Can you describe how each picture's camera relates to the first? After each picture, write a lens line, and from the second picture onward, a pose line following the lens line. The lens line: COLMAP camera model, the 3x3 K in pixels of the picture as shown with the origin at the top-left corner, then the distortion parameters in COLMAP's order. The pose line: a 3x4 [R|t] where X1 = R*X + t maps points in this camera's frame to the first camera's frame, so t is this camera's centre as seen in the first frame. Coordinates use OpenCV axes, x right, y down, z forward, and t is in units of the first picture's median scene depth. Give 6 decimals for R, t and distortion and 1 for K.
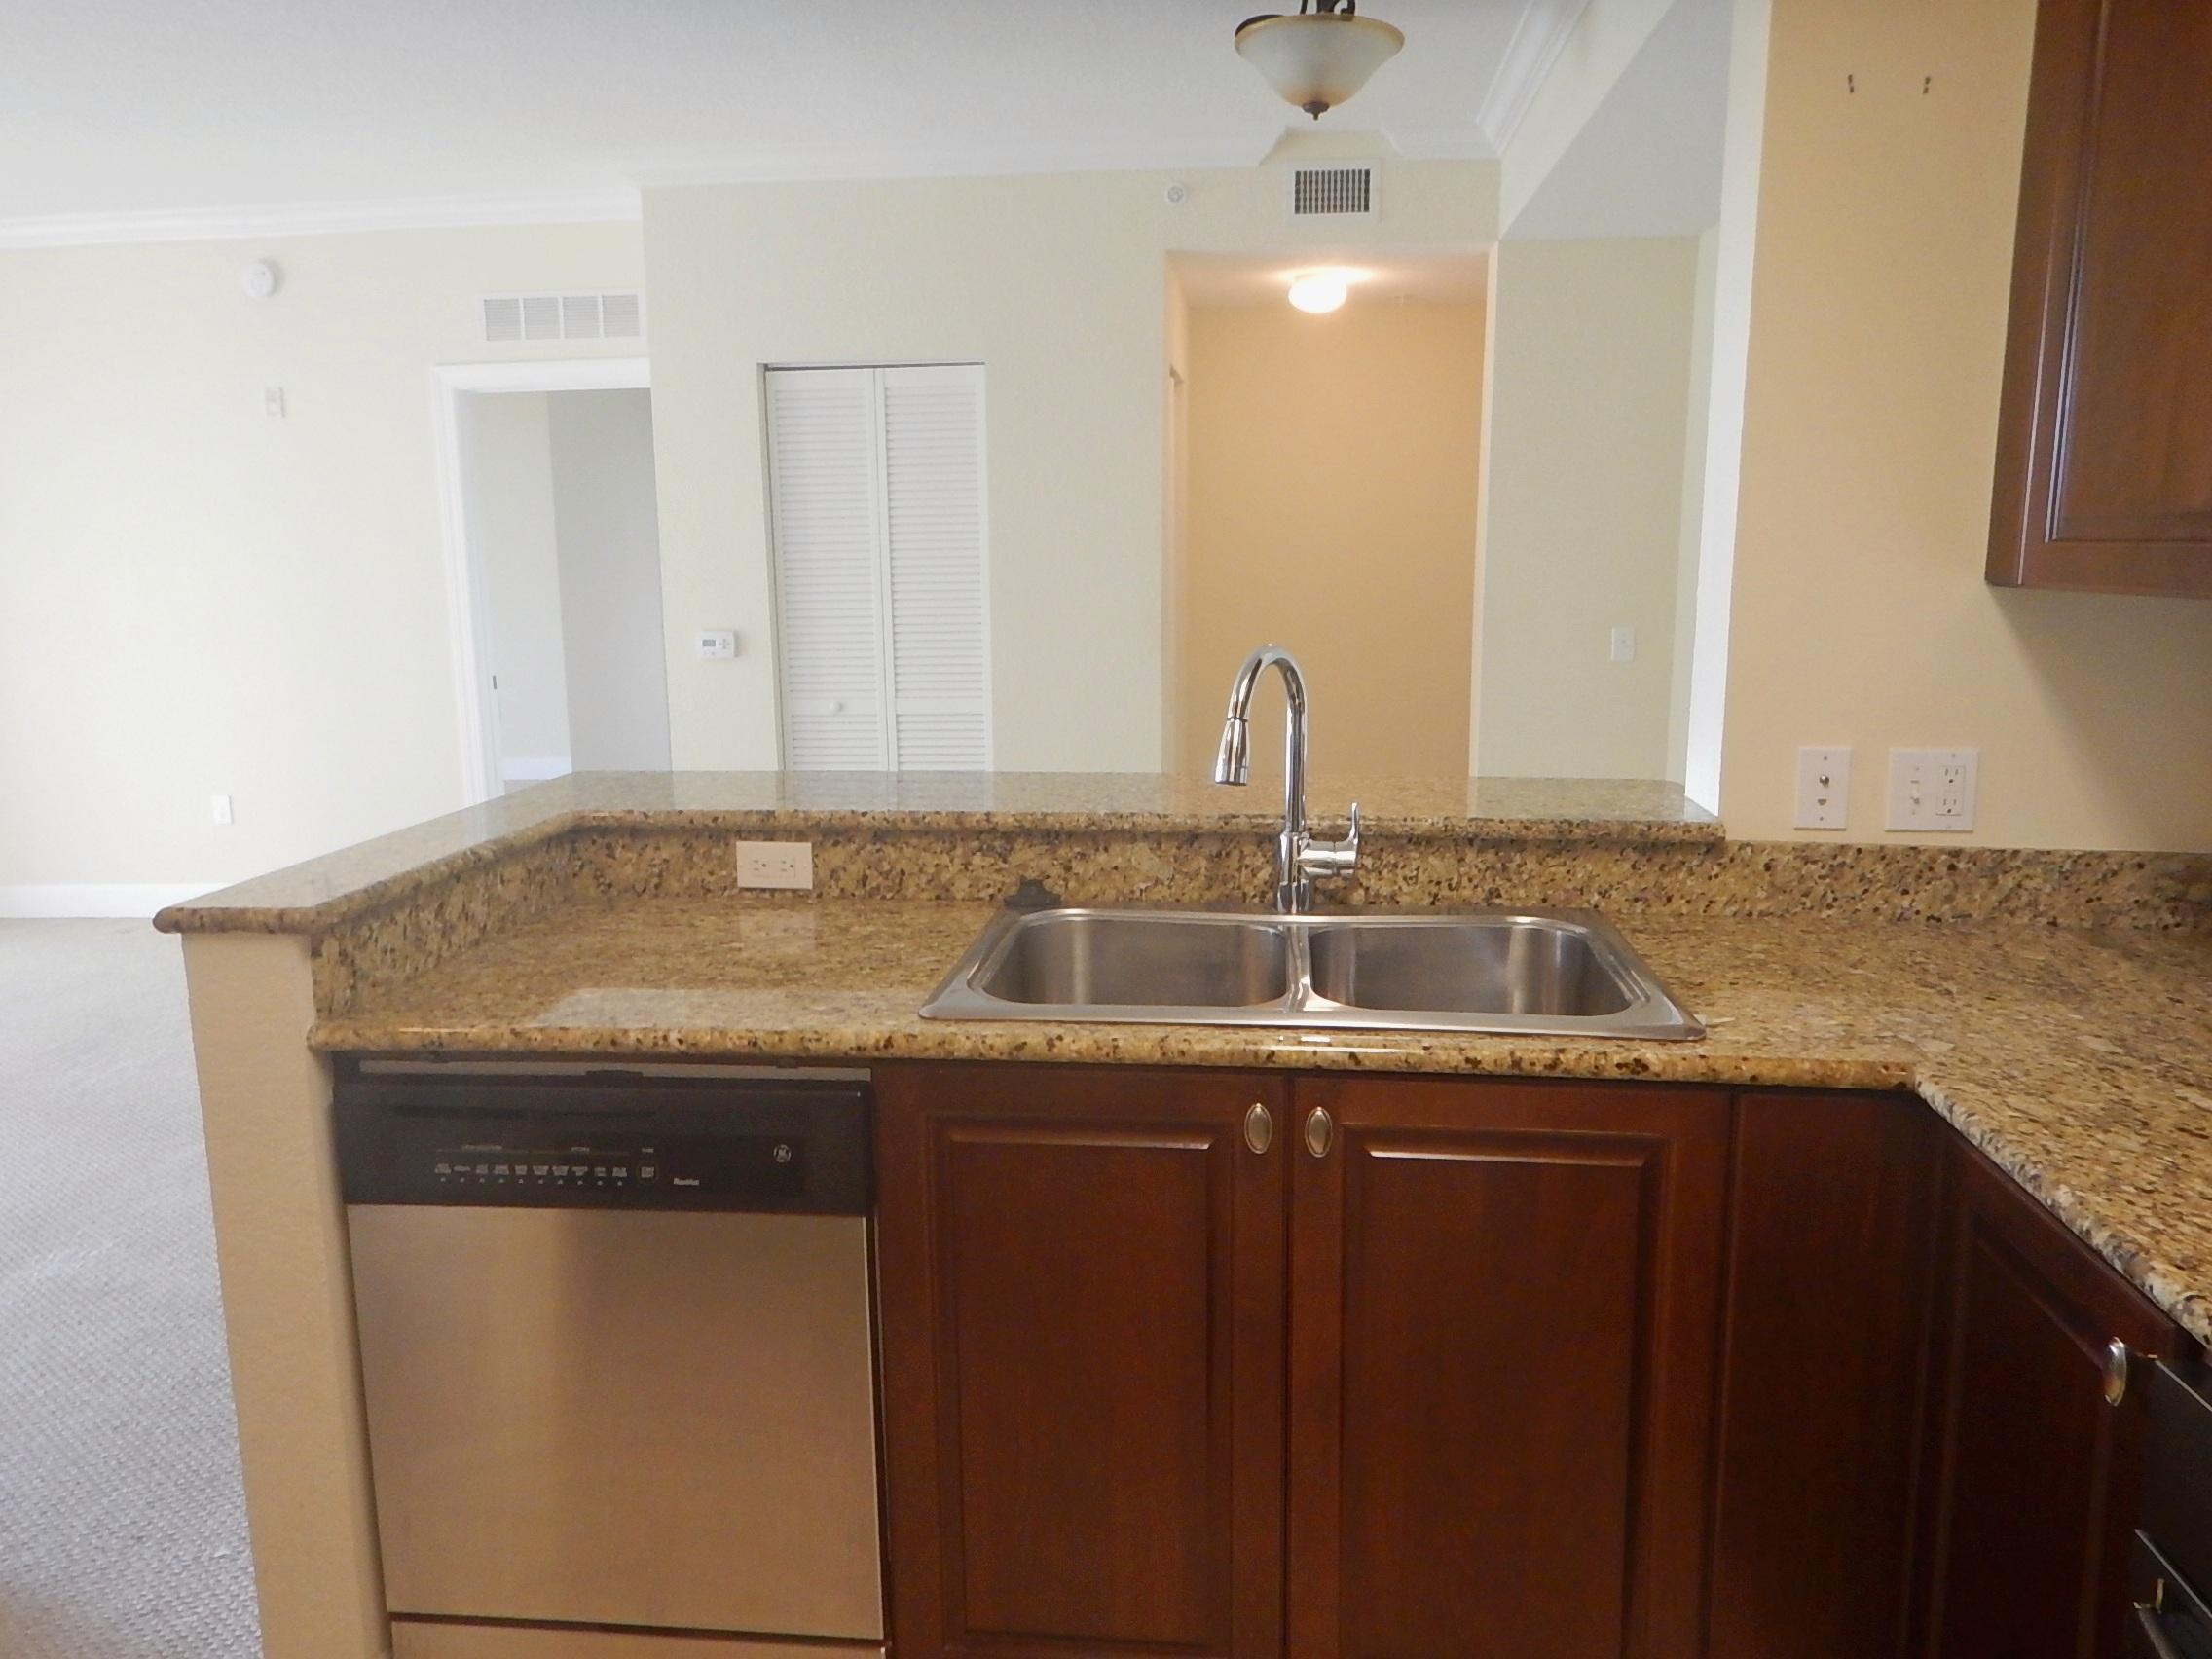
lens RADIAL K [[1601.5, 0, 1134.9], [0, 1601.5, 810.7], [0, 0, 1]] dist [0.021061, -0.009774]
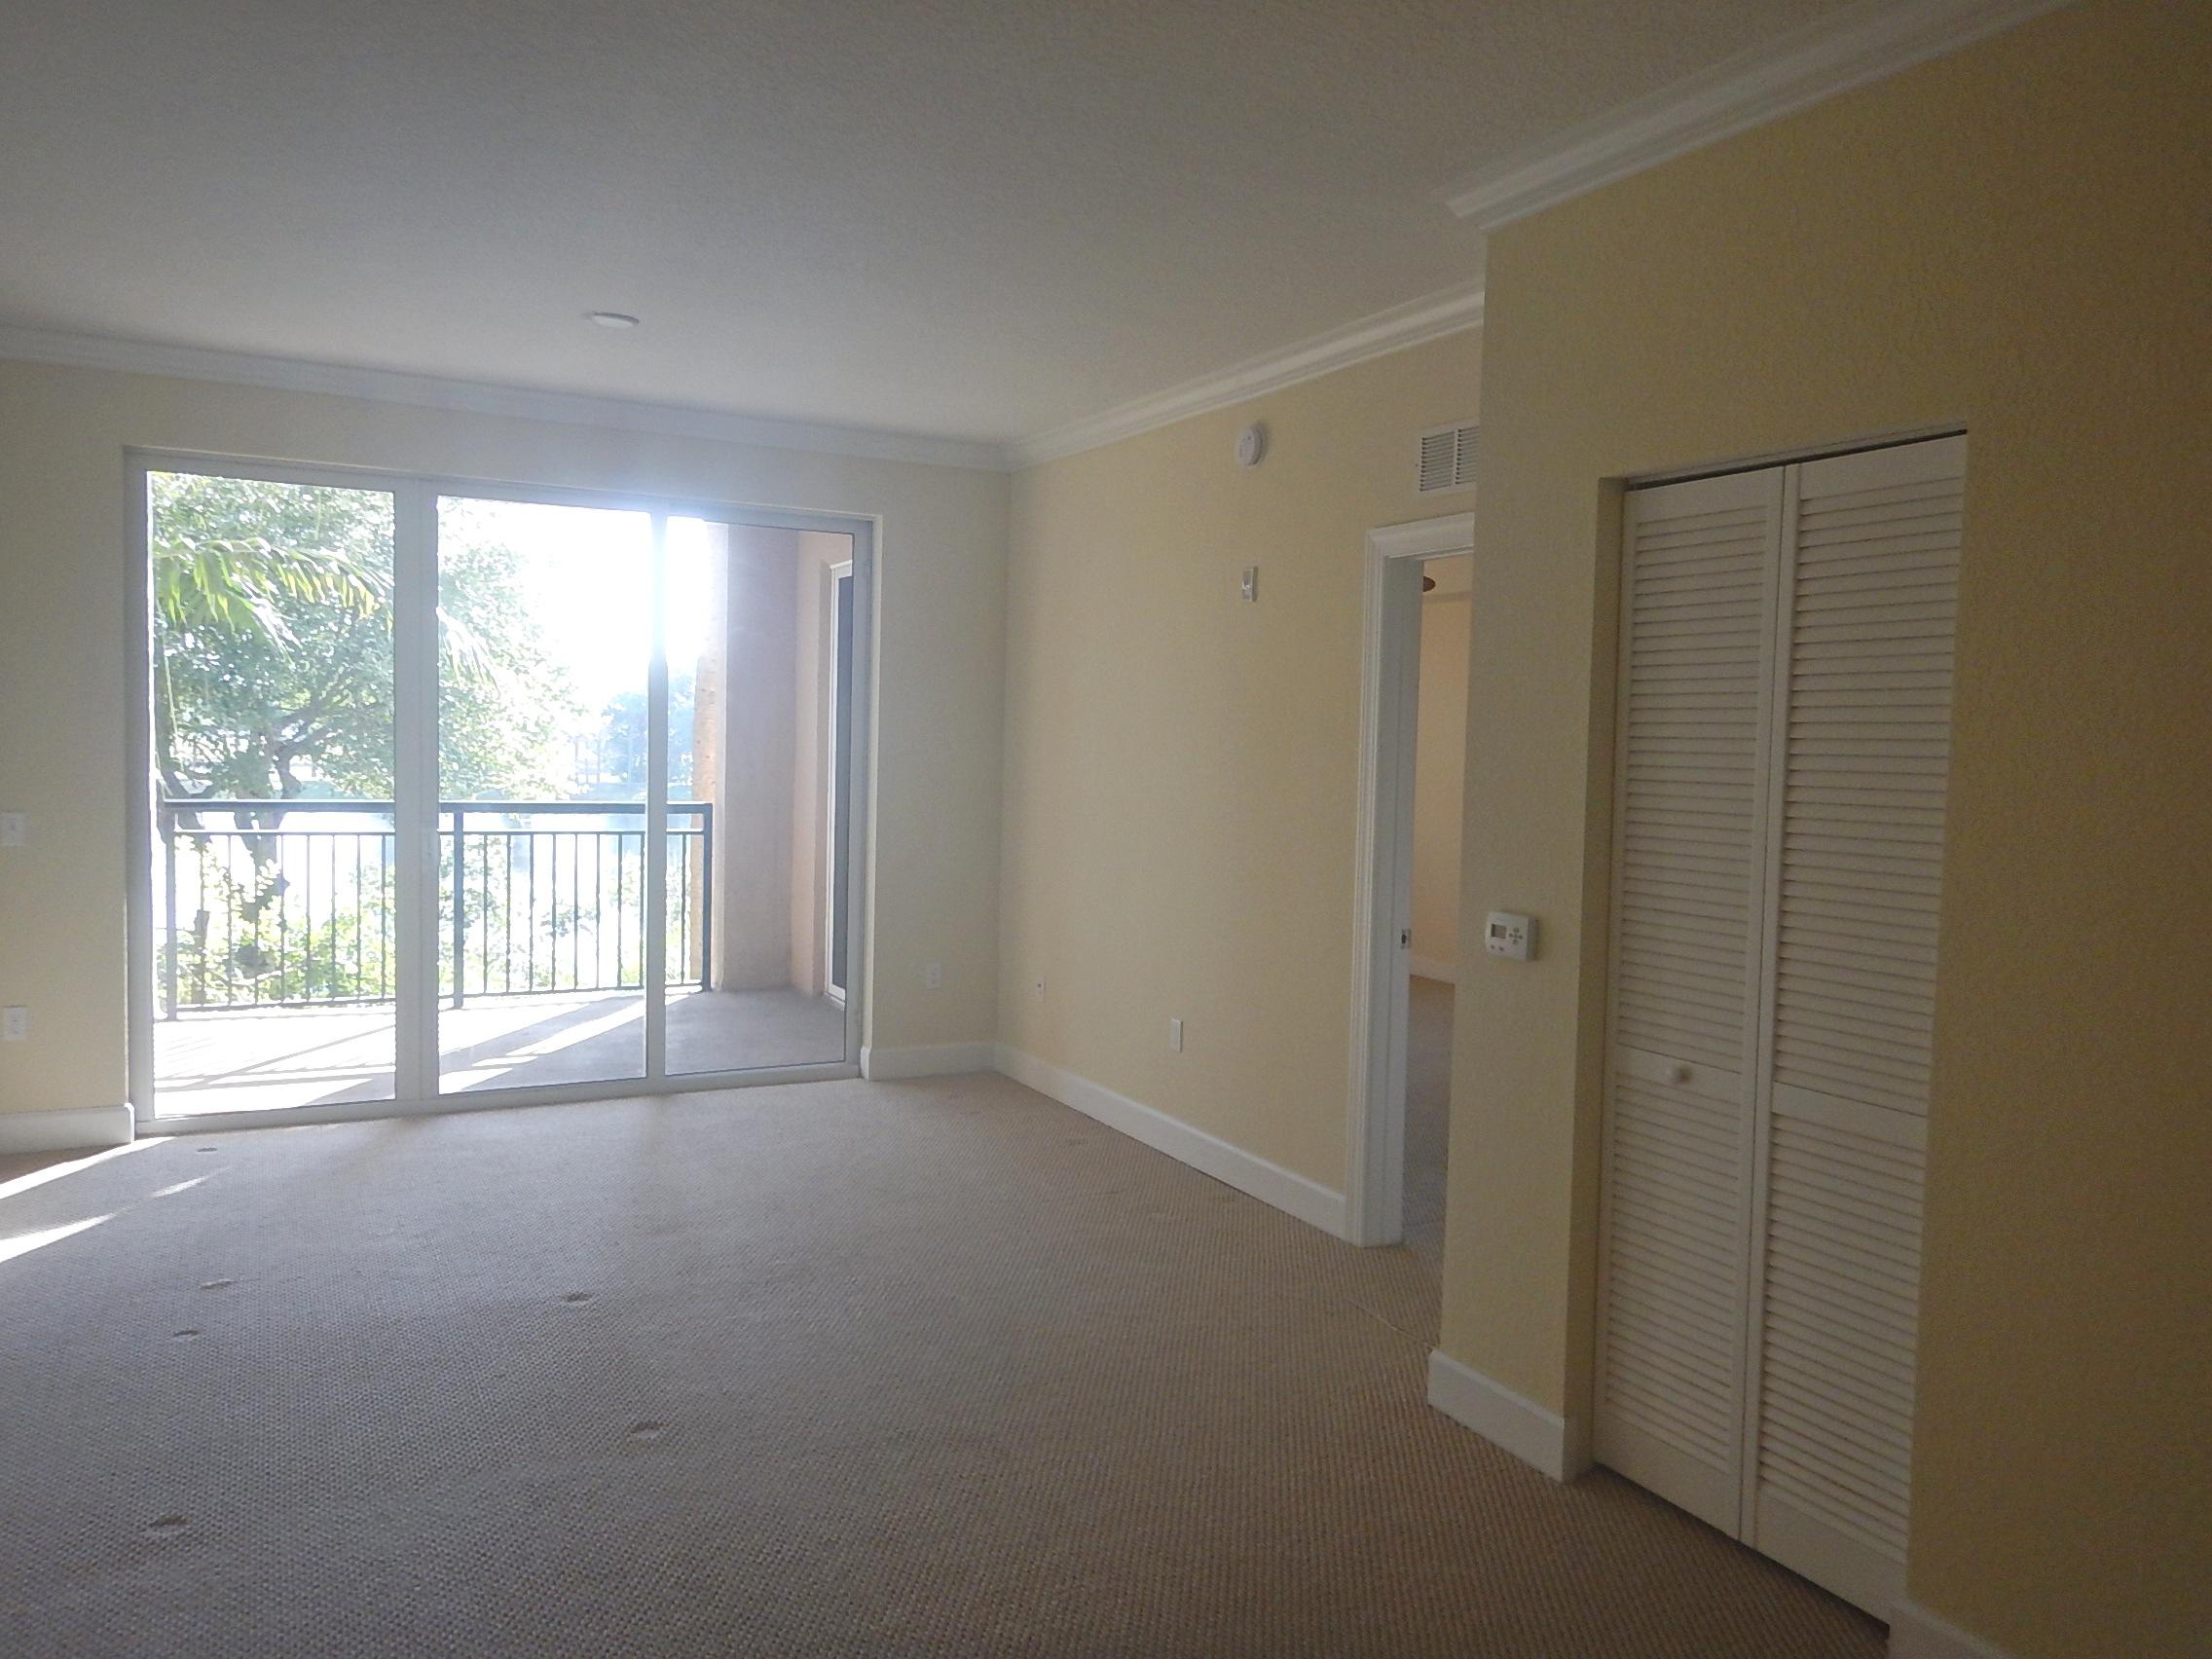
lens RADIAL K [[1601.5, 0, 1150.4], [0, 1601.5, 792.6], [0, 0, 1]] dist [0.021061, -0.009774]
pose [[0.578322, 0.064705, -0.813239, 0.145731], [-0.163993, 0.985722, -0.038192, -0.102889], [0.799156, 0.155453, 0.580676, 0.482605]]
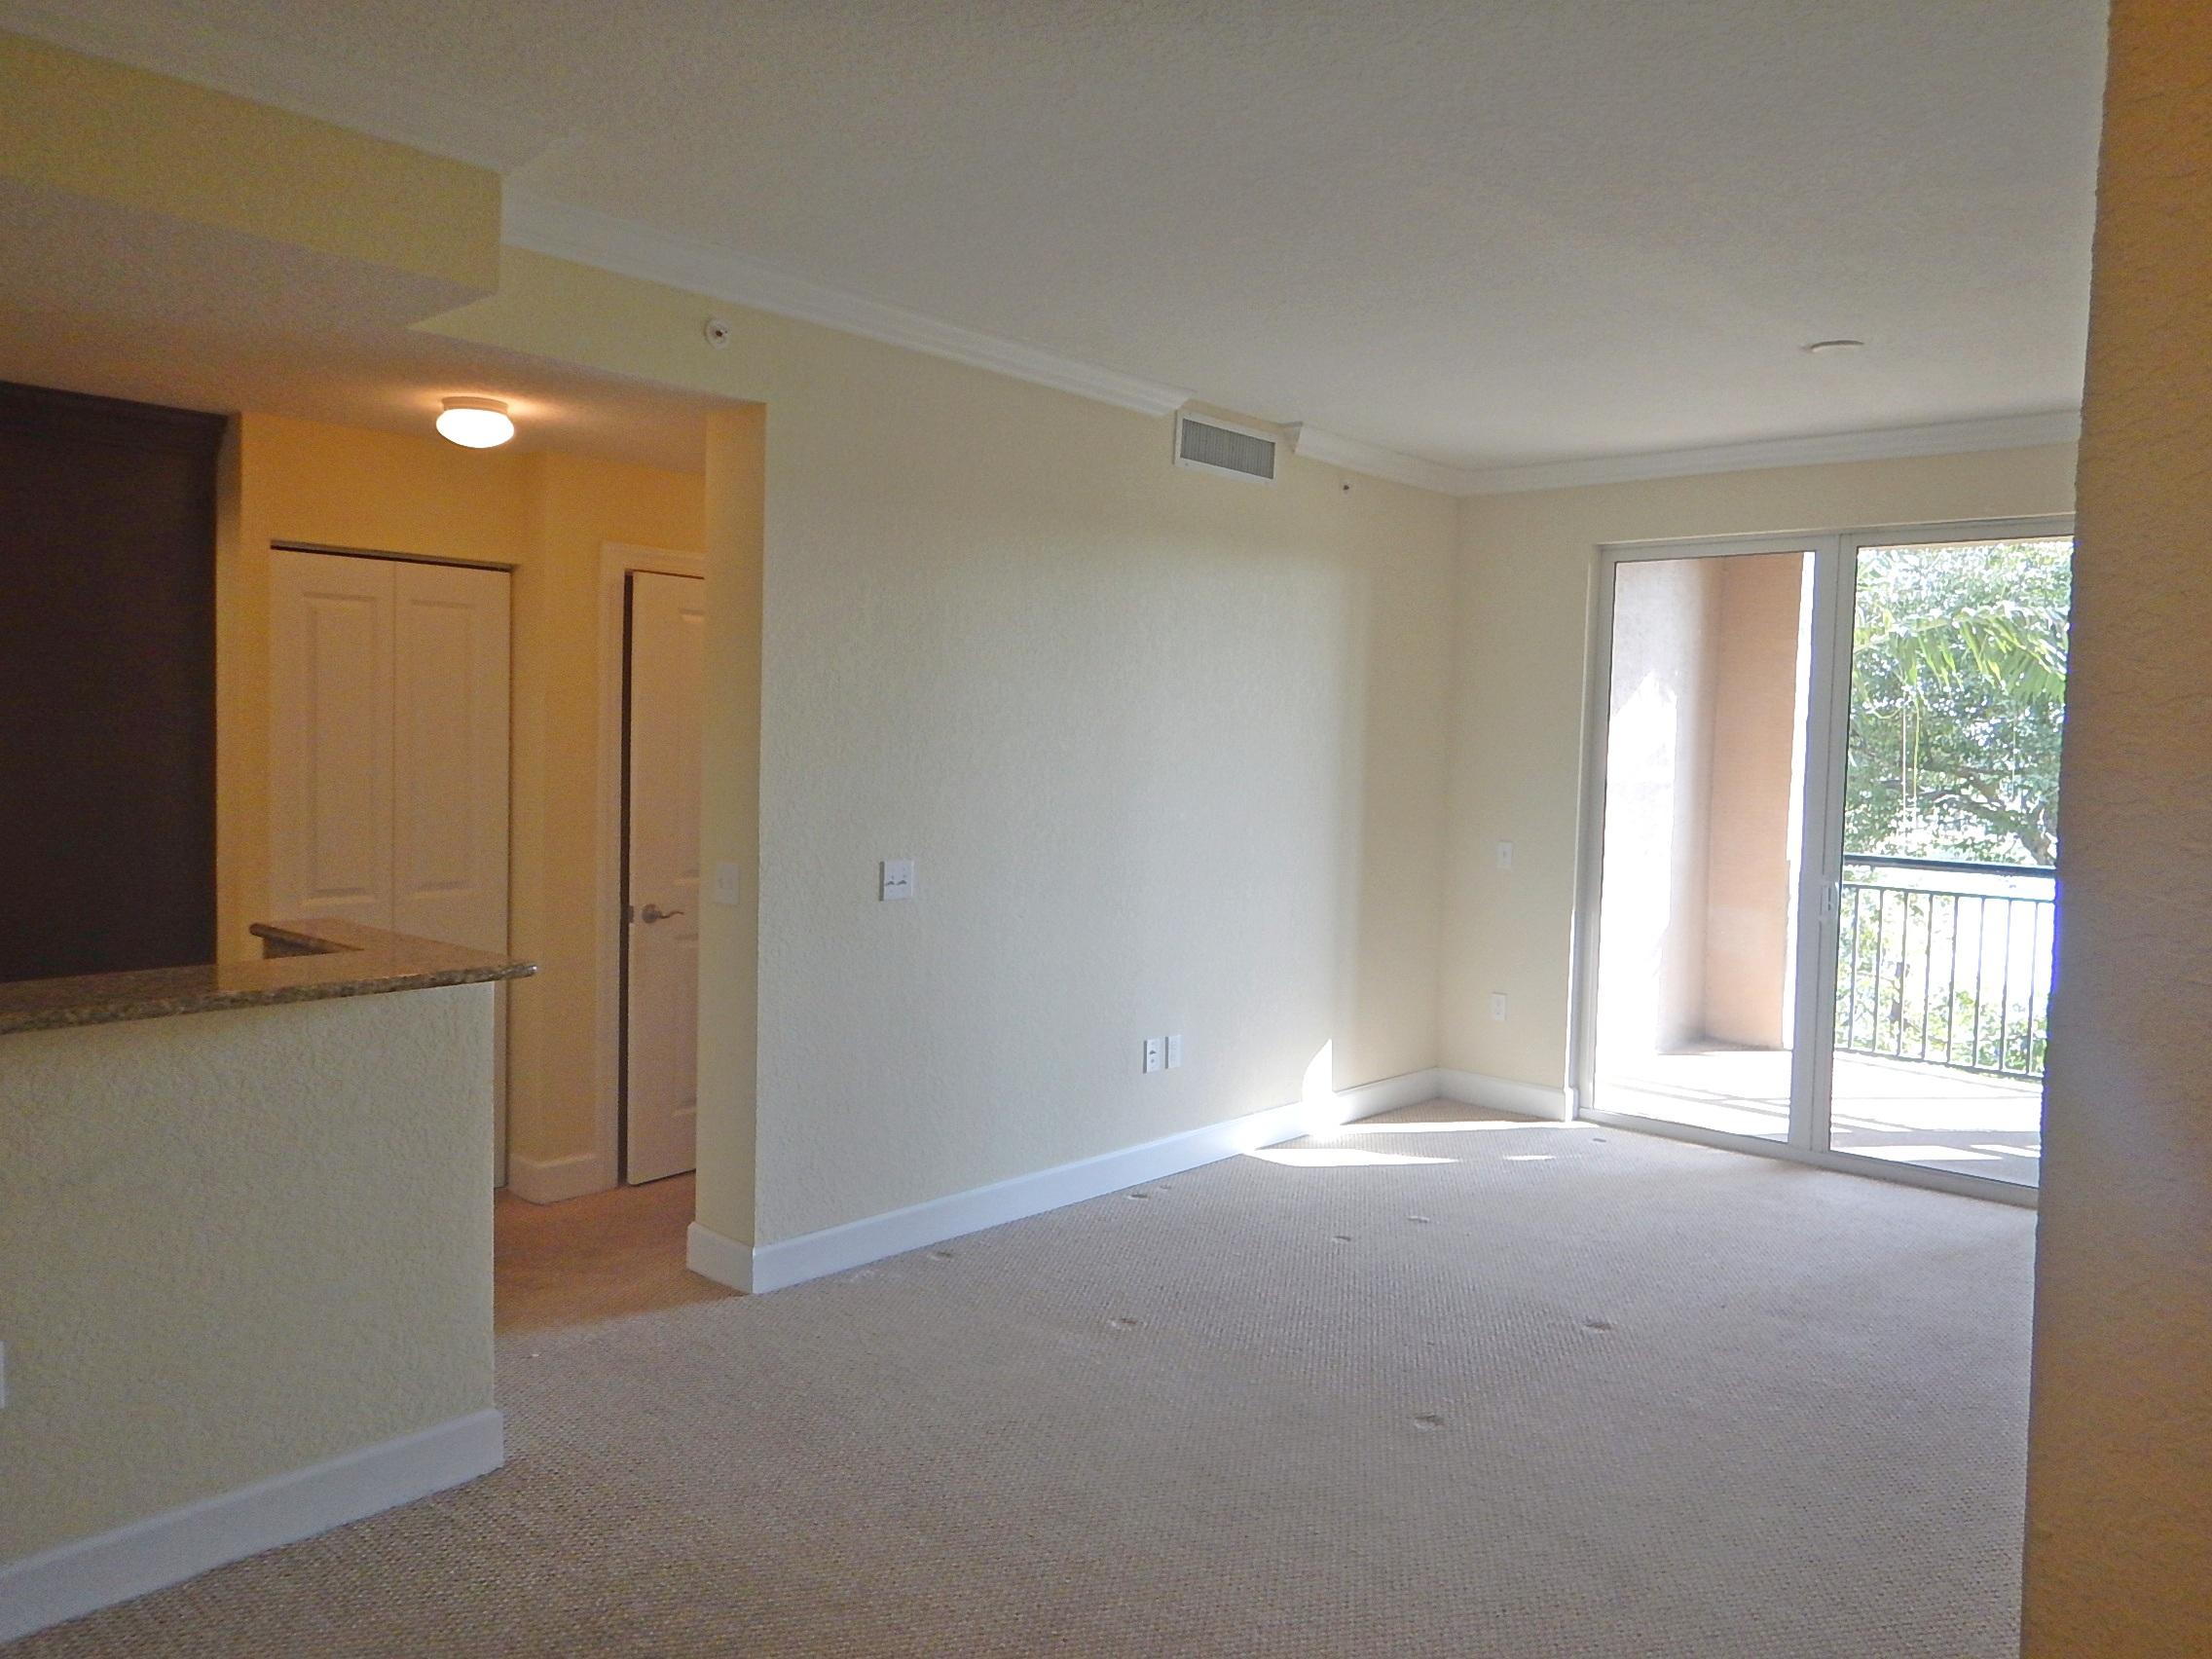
lens RADIAL K [[1601.5, 0, 1106.2], [0, 1601.5, 806.9], [0, 0, 1]] dist [0.021061, -0.009774]
pose [[-0.590122, 0.031034, -0.806717, 0.143788], [-0.139157, 0.980394, 0.139509, -0.167549], [0.795230, 0.194588, -0.574234, 0.919699]]
